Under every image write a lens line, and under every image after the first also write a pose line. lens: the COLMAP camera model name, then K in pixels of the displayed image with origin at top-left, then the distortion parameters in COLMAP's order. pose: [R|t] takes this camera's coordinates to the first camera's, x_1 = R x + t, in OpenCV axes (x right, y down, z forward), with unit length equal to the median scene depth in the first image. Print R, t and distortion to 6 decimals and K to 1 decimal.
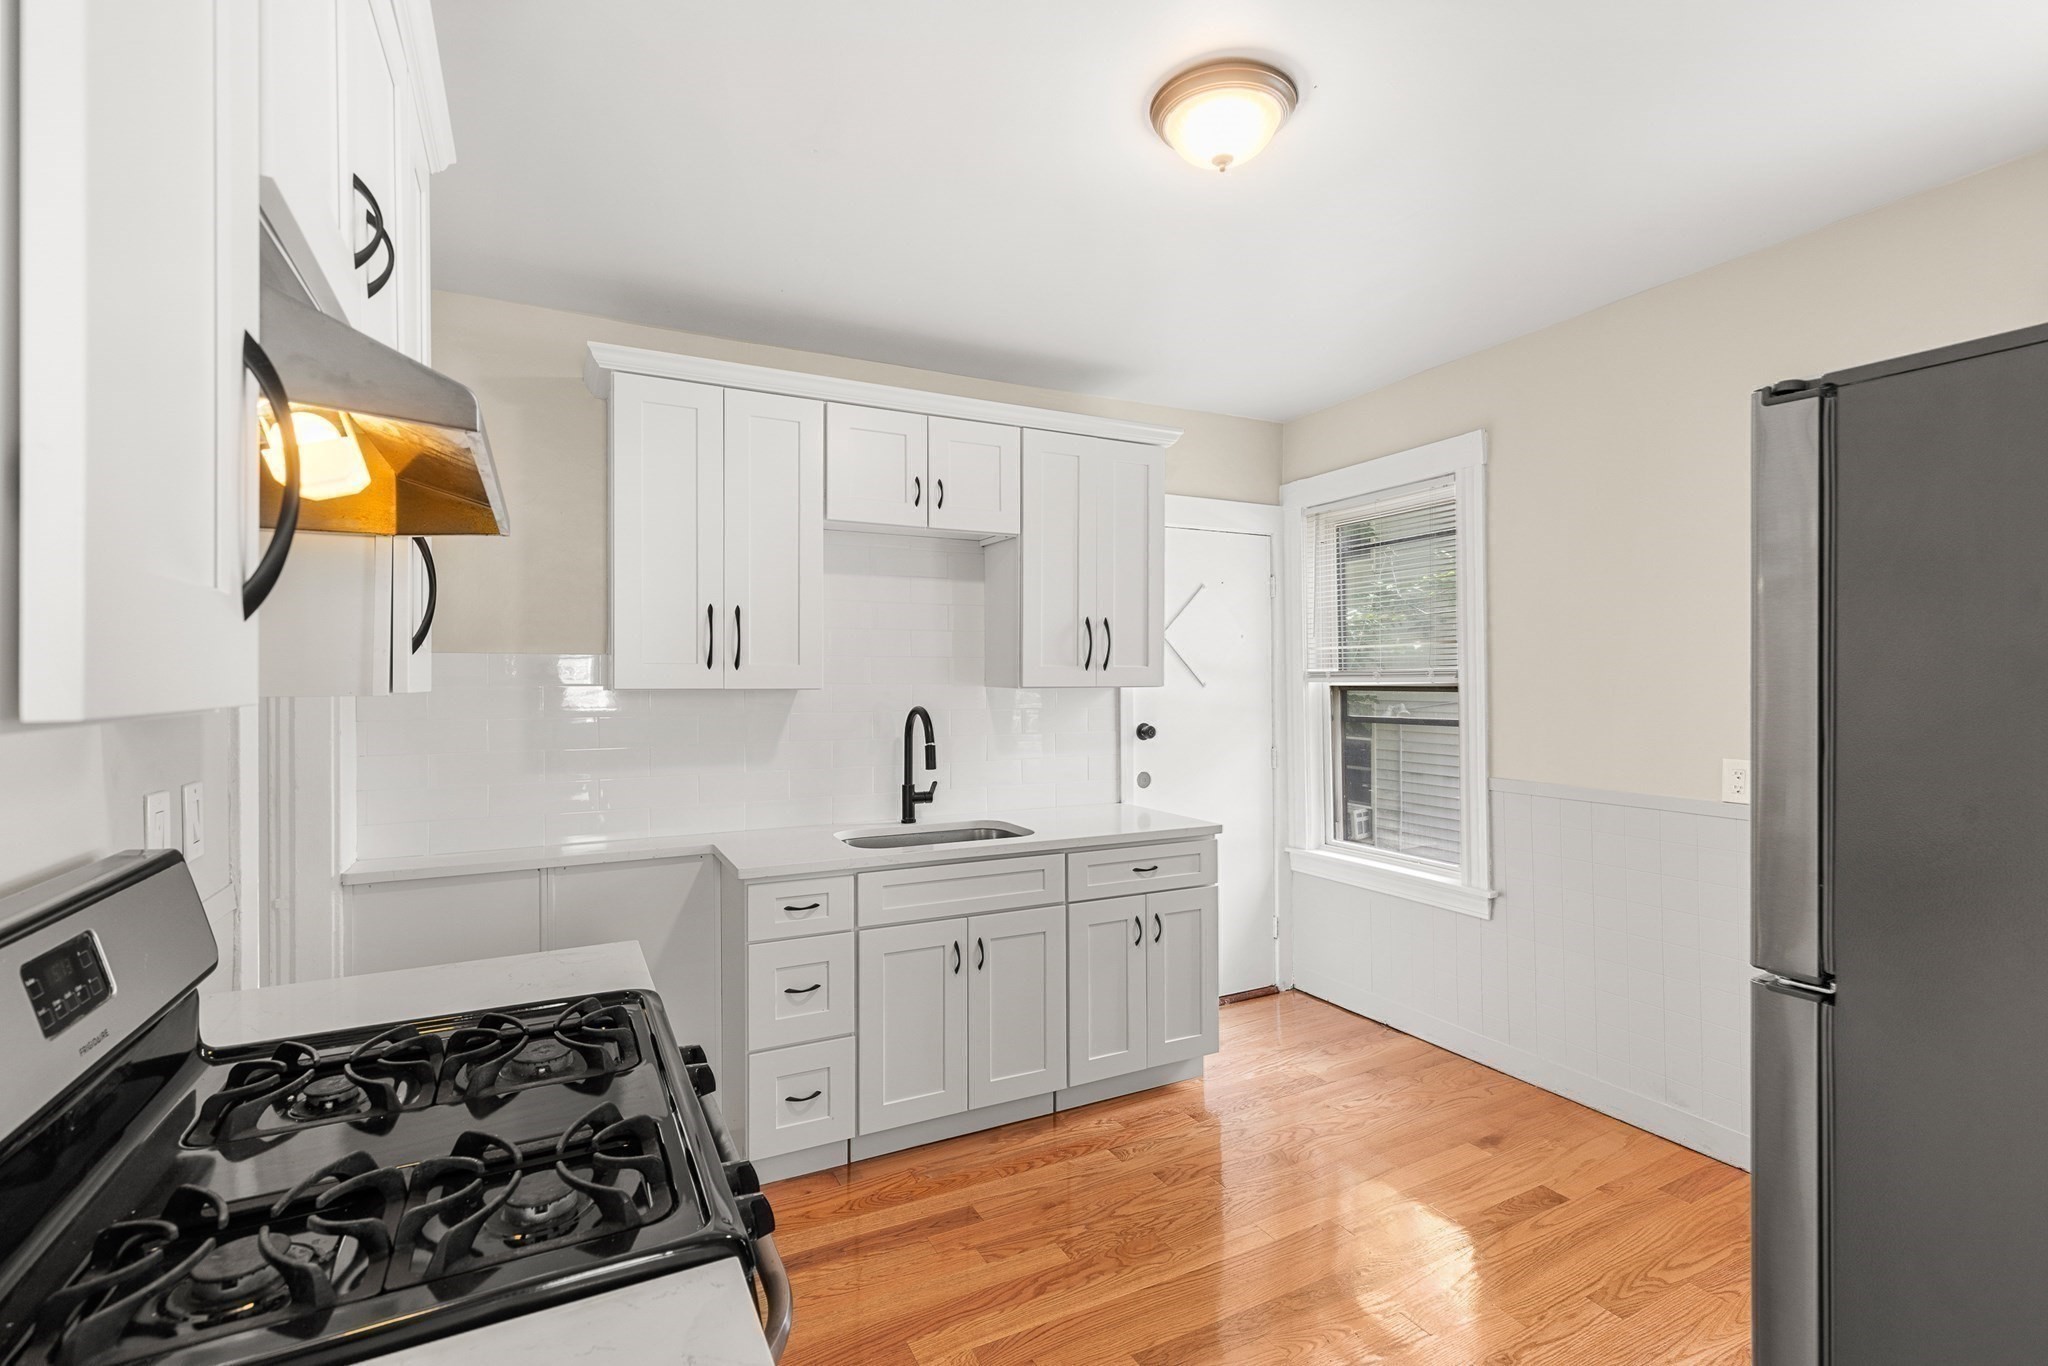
lens RADIAL K [[929.1, 0, 1034.7], [0, 929.1, 686.6], [0, 0, 1]] dist [0.003152, 0.000467]
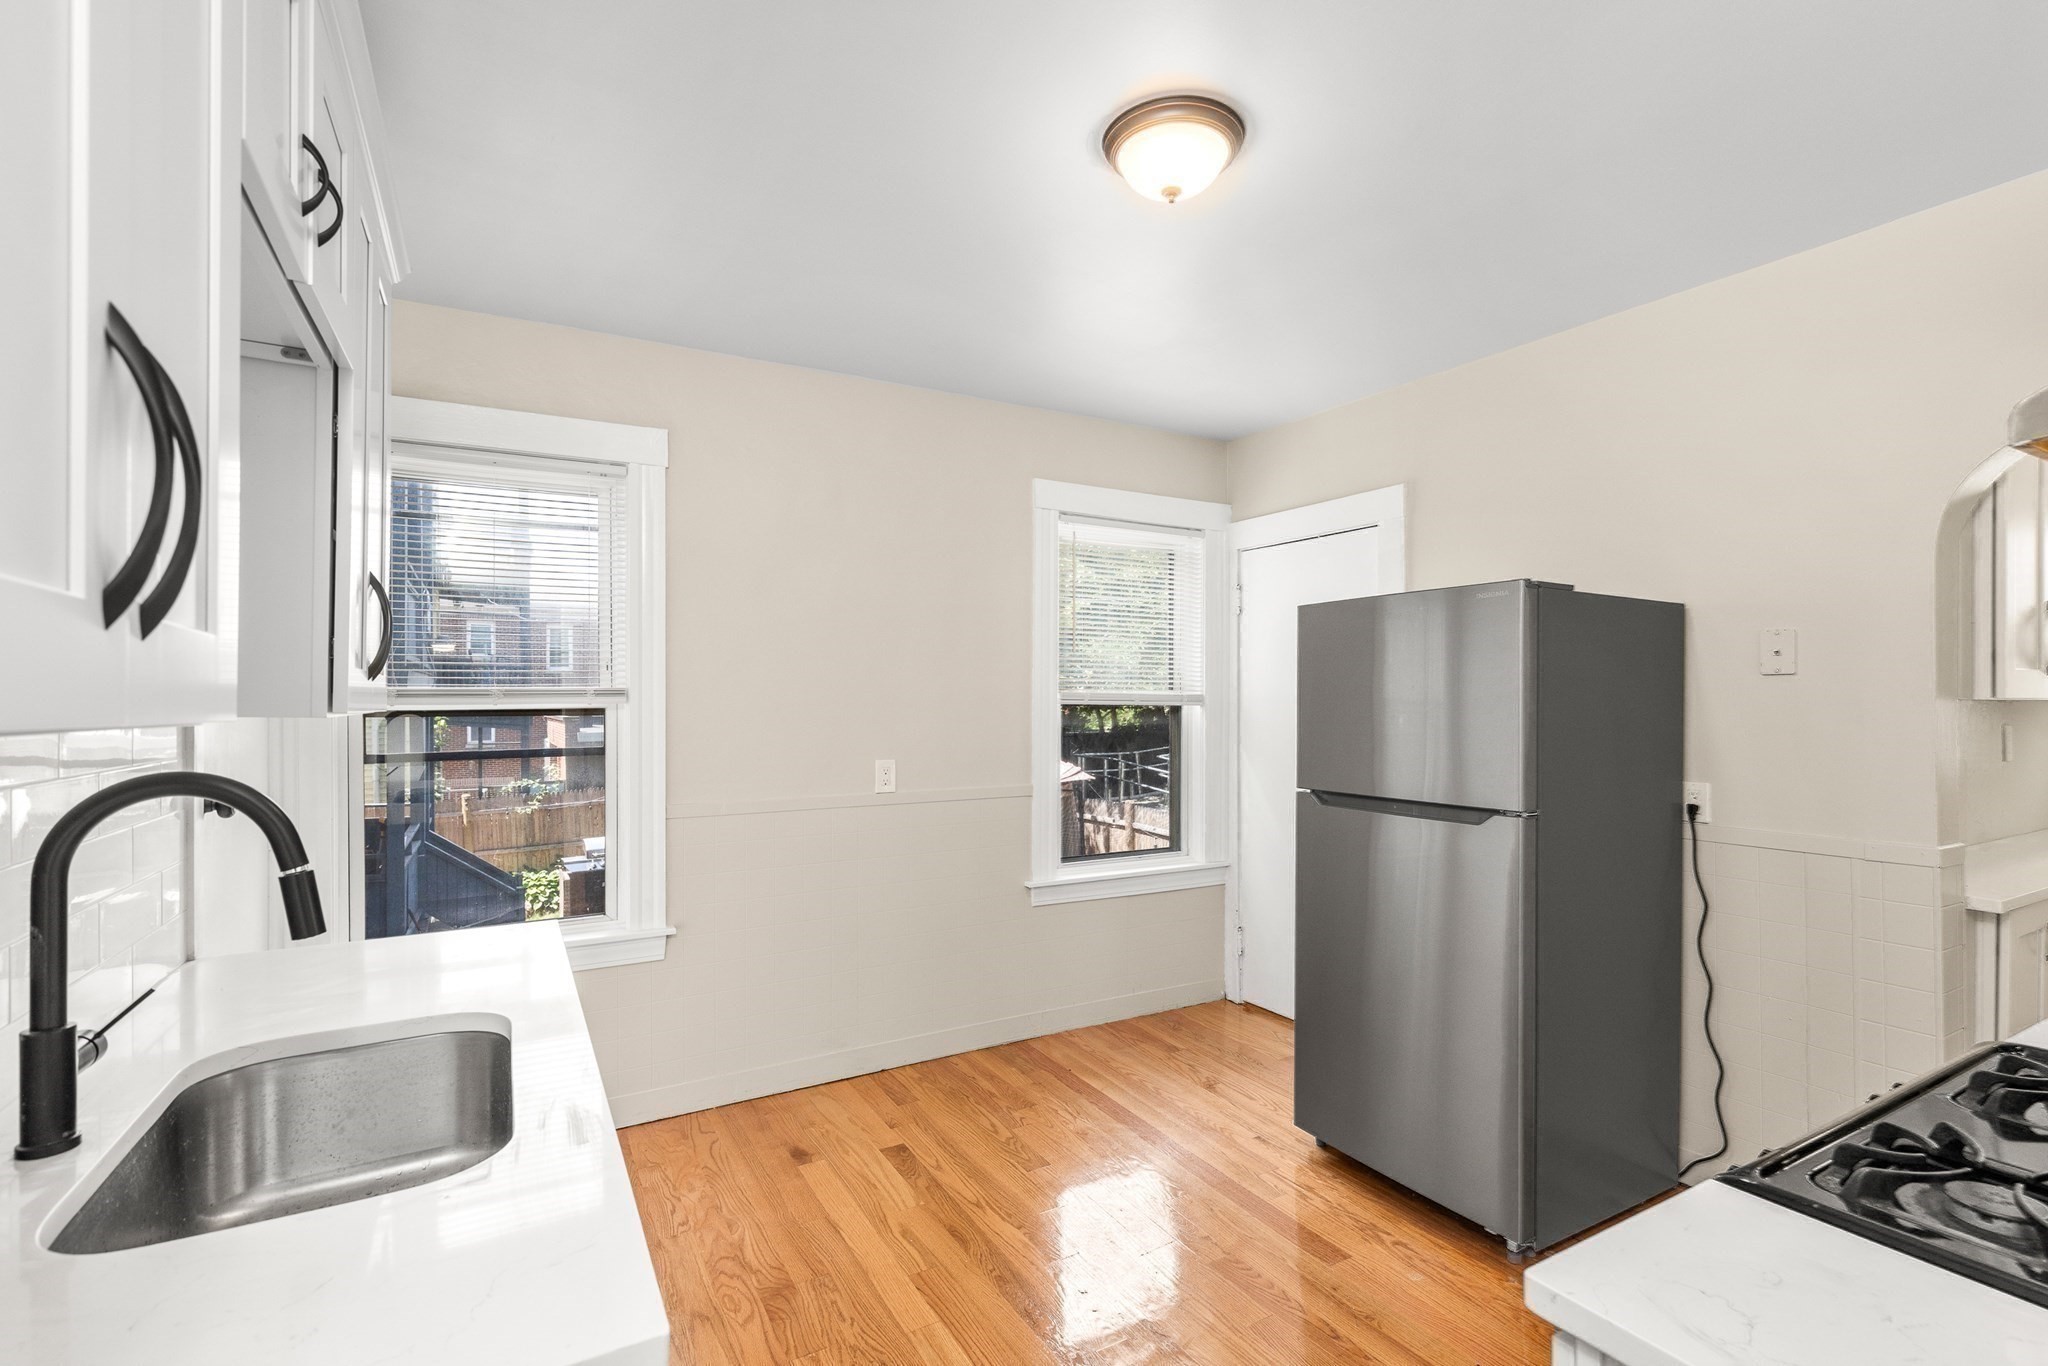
lens RADIAL K [[933.1, 0, 1026.1], [0, 933.1, 701.1], [0, 0, 1]] dist [0.005038, 0.000077]
pose [[-0.038611, 0.003001, 0.999250, -0.508968], [0.012826, 0.999915, -0.002508, 0.000400], [-0.999172, 0.012719, -0.038646, 0.745194]]
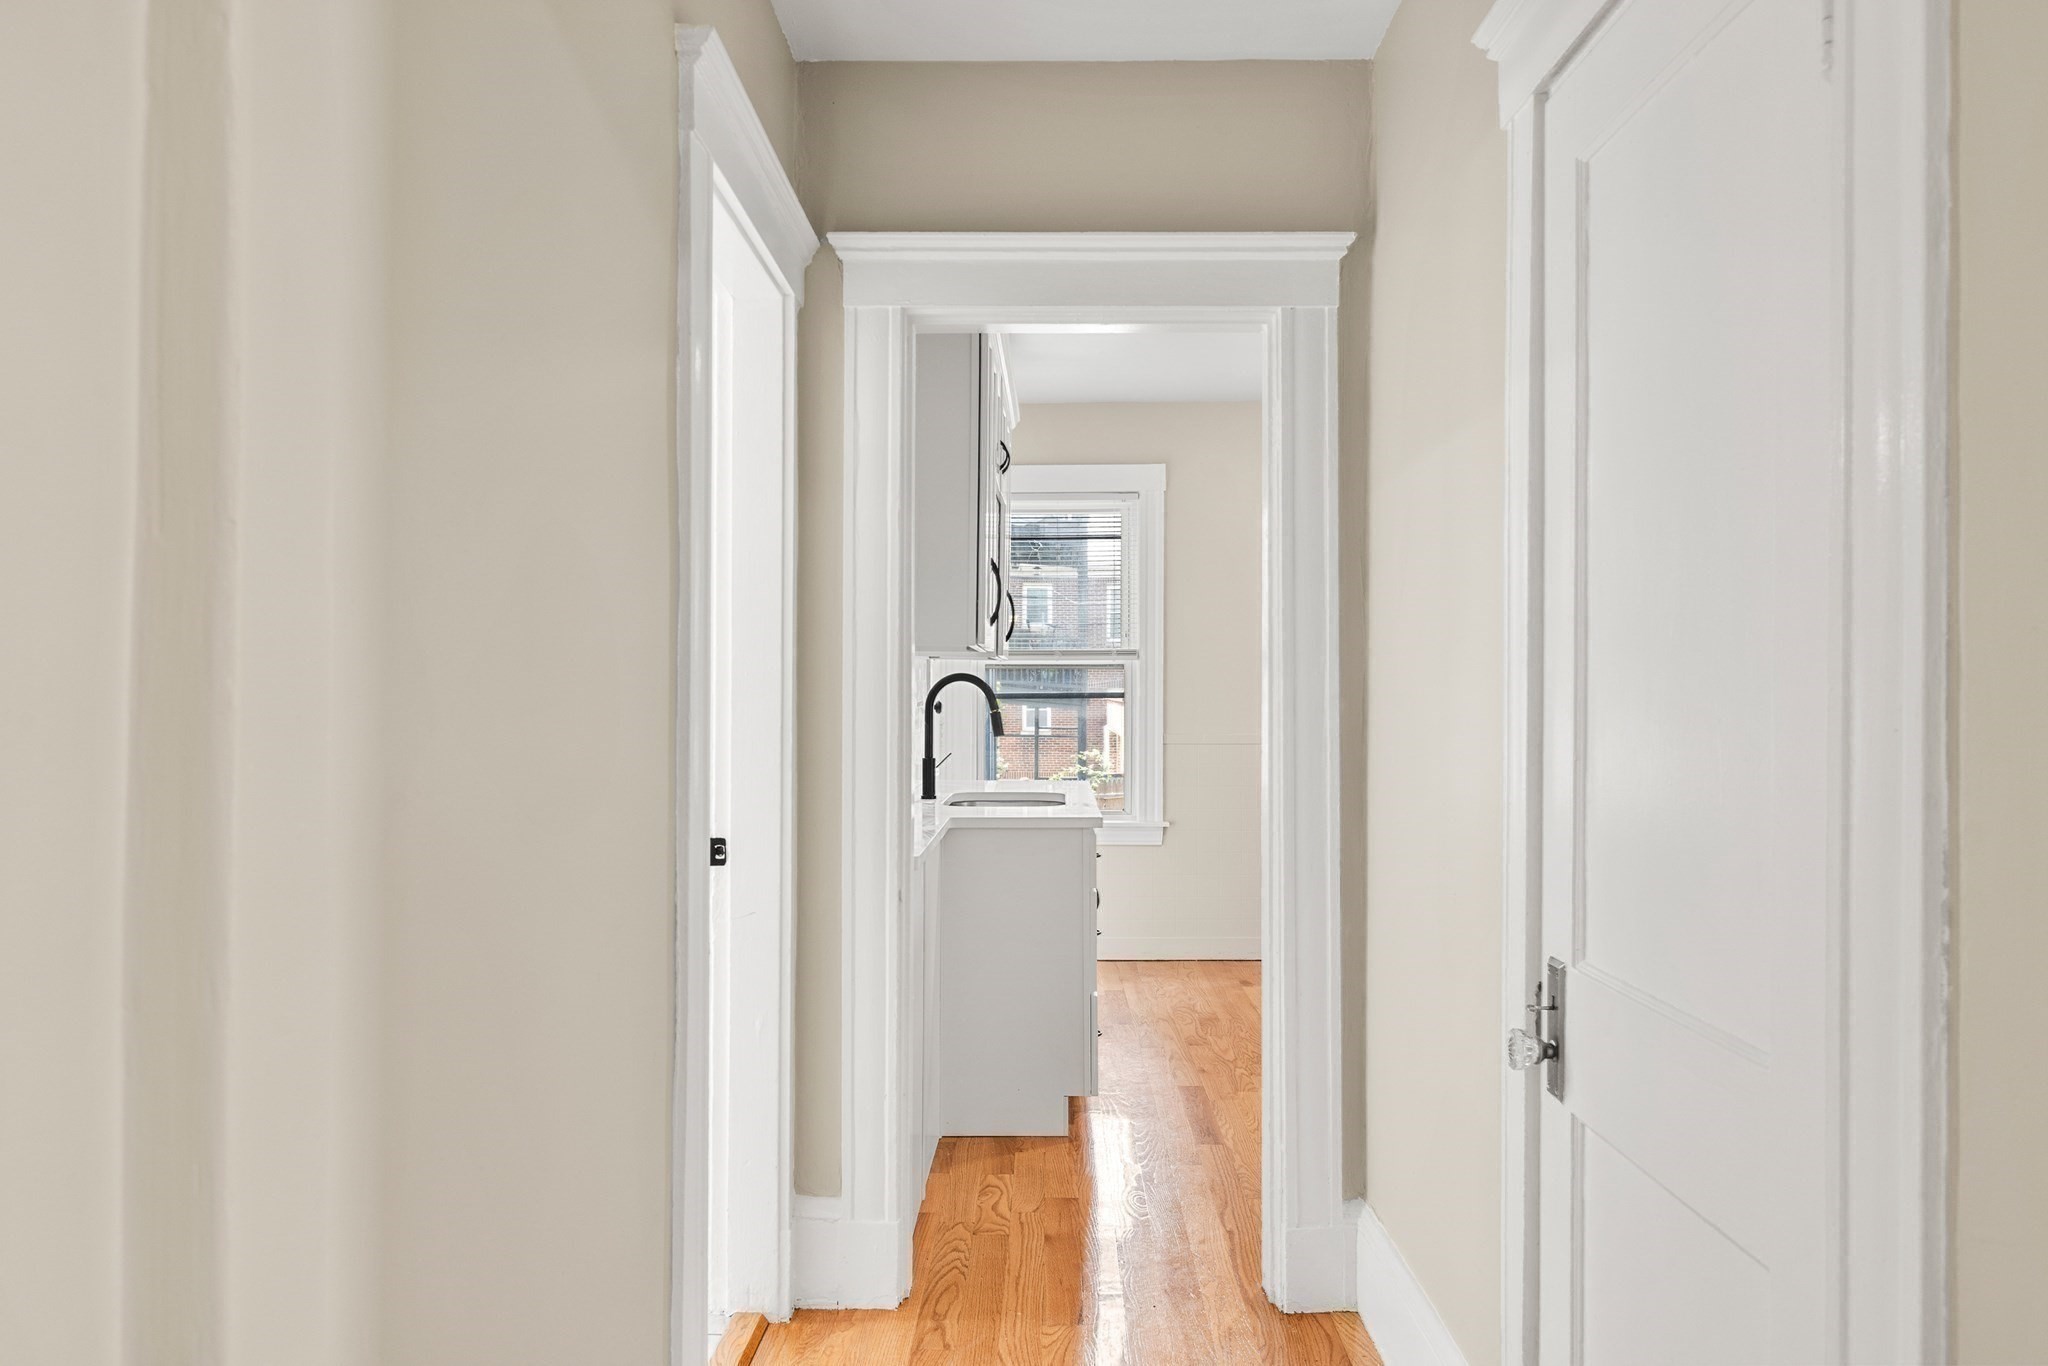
lens RADIAL K [[1405.7, 0, 1024.0], [0, 1405.7, 683.0], [0, 0, 1]] dist [0.005336, 0.001289]
pose [[0.476893, 0.006065, 0.878941, -1.465960], [0.004902, 0.999942, -0.009560, 0.049466], [-0.878948, 0.008868, 0.476835, 0.260616]]
